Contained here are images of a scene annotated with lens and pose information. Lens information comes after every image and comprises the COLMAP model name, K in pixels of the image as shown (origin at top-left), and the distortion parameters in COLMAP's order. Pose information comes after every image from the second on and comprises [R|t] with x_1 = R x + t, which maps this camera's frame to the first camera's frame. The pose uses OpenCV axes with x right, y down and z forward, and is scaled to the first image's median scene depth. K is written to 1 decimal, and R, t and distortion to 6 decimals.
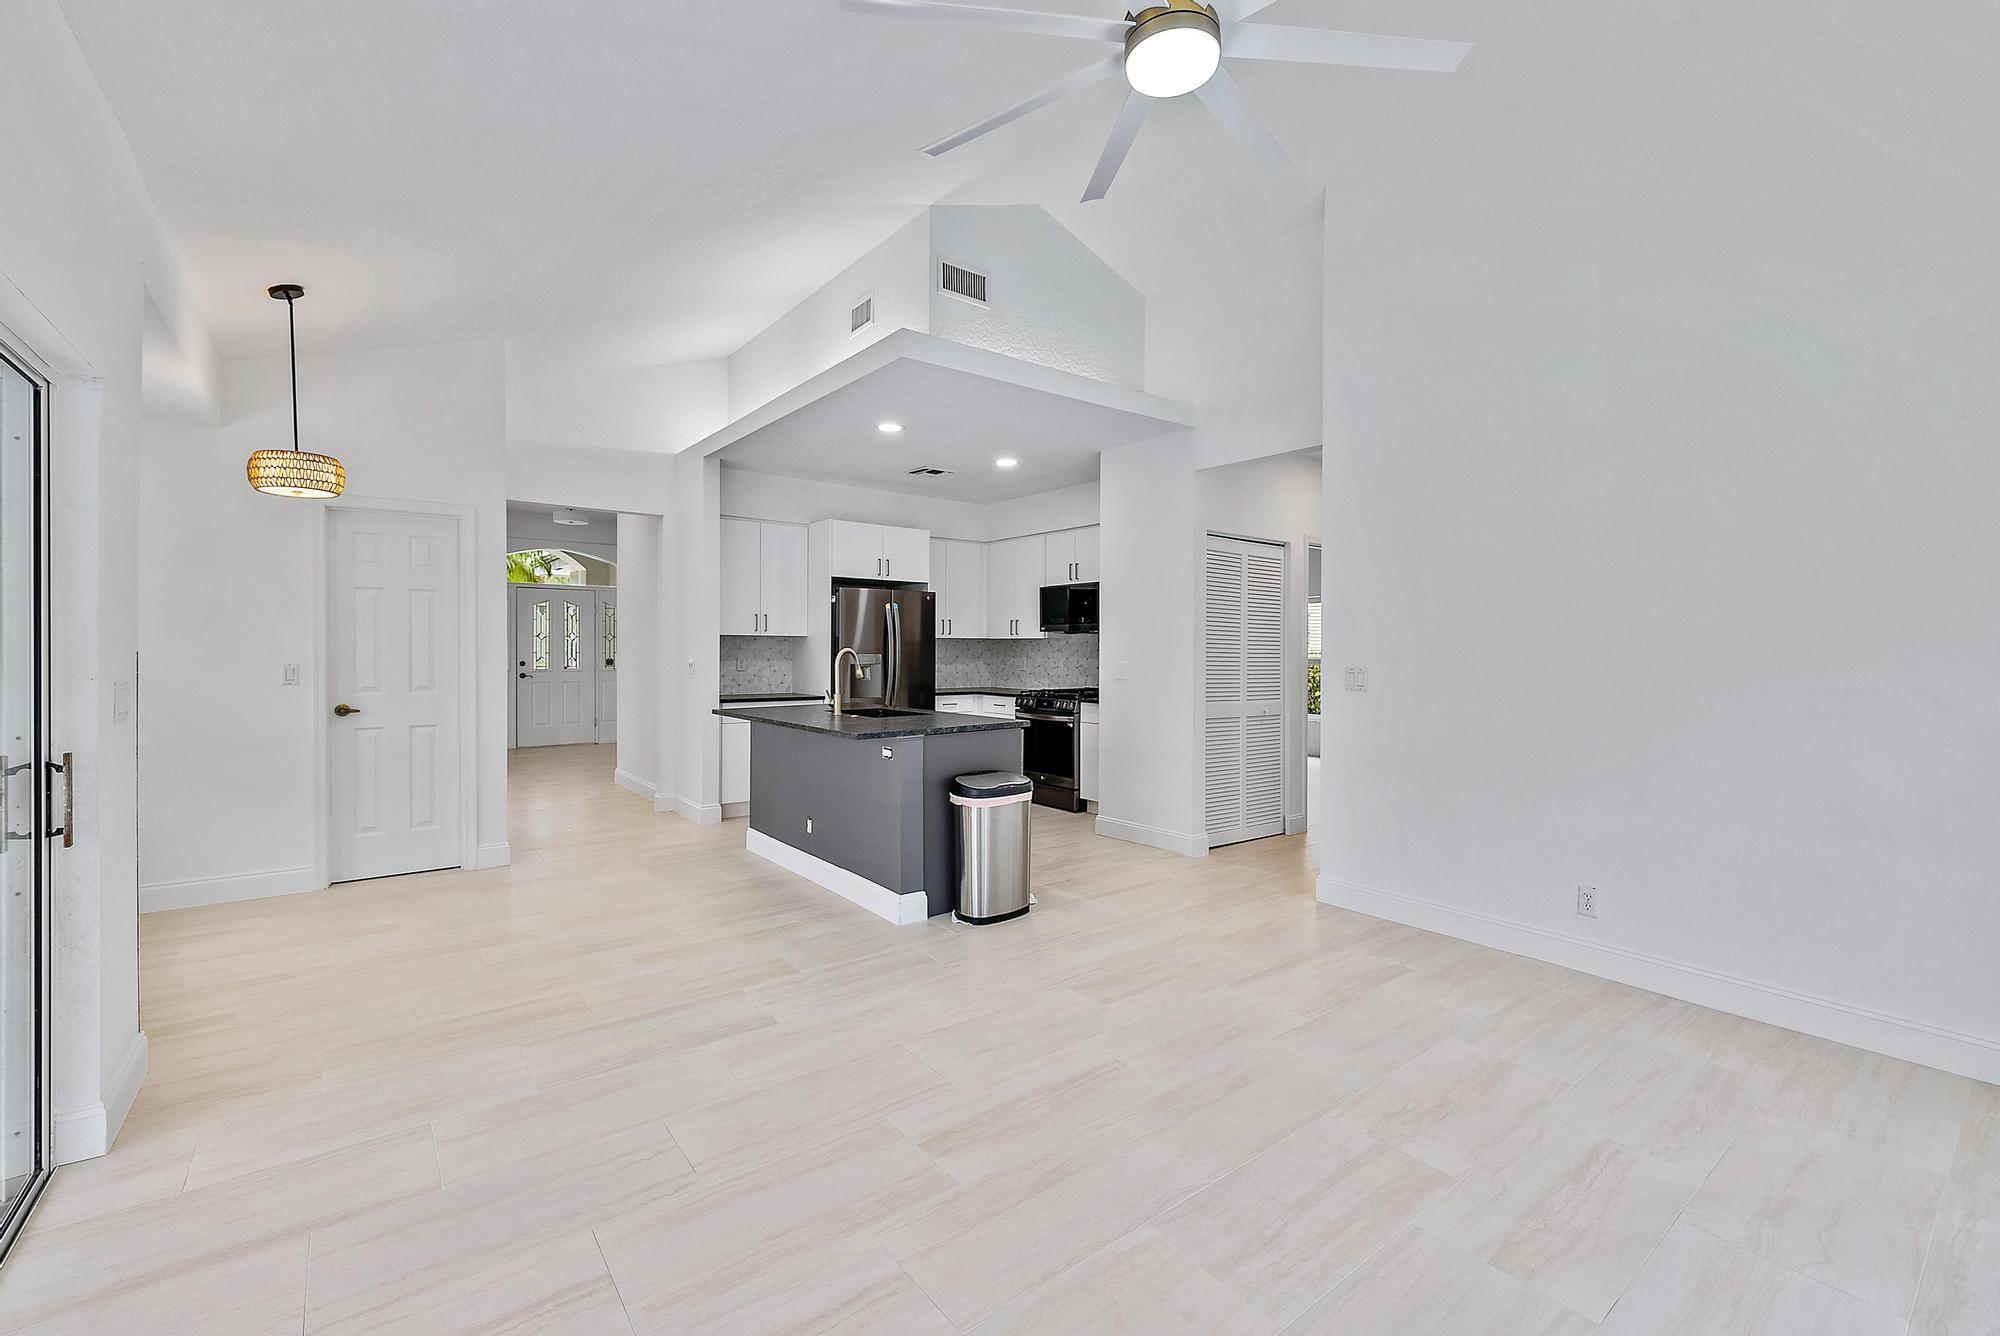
lens RADIAL K [[821.6, 0, 997.9], [0, 821.6, 660.6], [0, 0, 1]] dist [-0.004272, -0.001393]
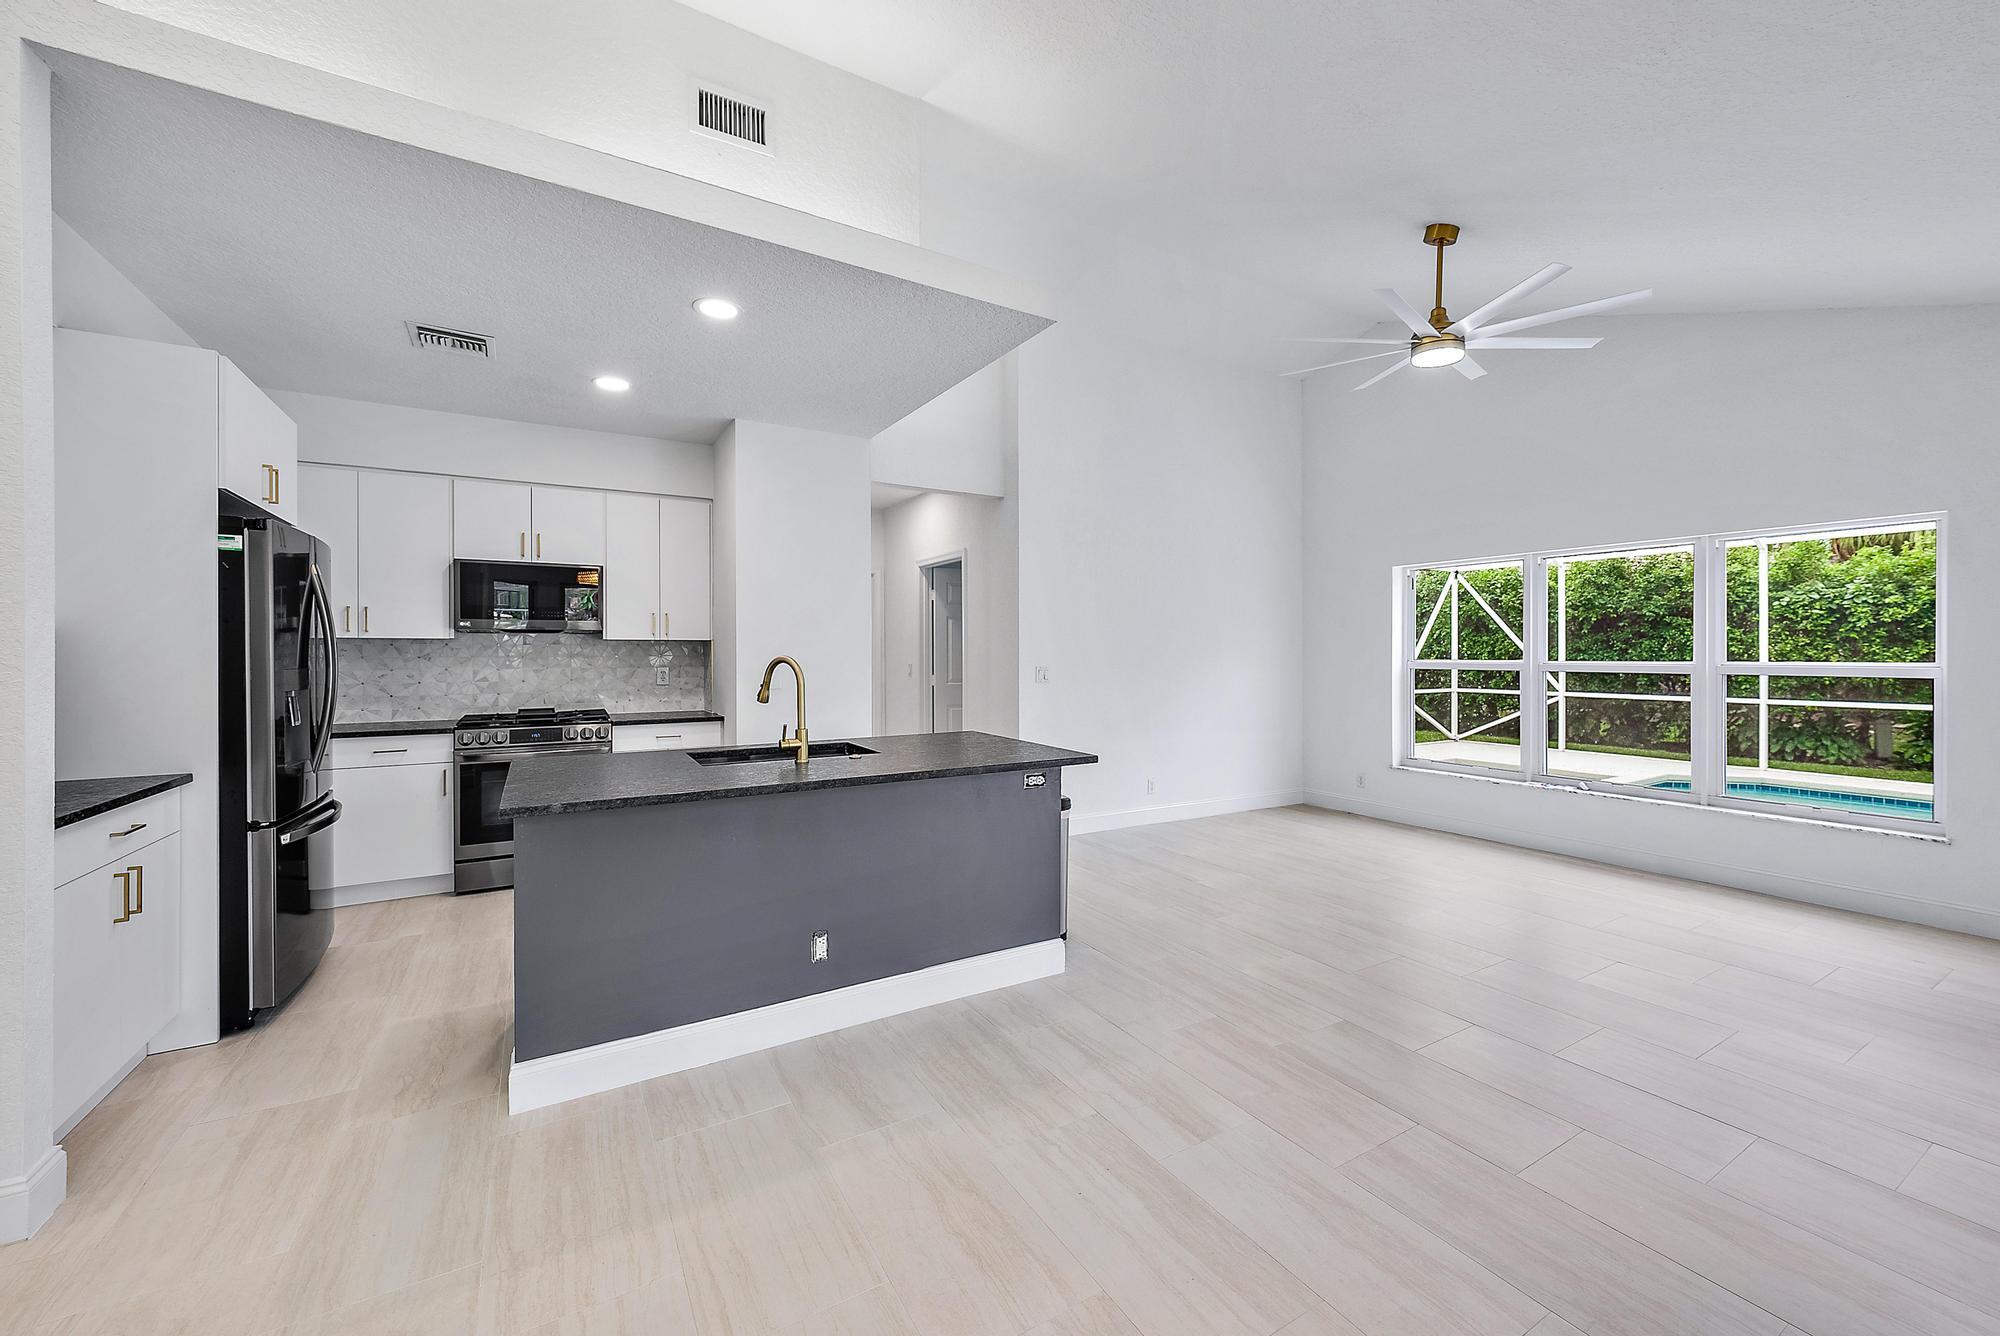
lens RADIAL K [[780.1, 0, 997.5], [0, 780.1, 655.0], [0, 0, 1]] dist [-0.016669, -0.000201]
pose [[0.134929, -0.008585, 0.990818, -0.881317], [0.016680, 0.999840, 0.006392, -0.019788], [-0.990715, 0.015664, 0.135050, 0.887272]]
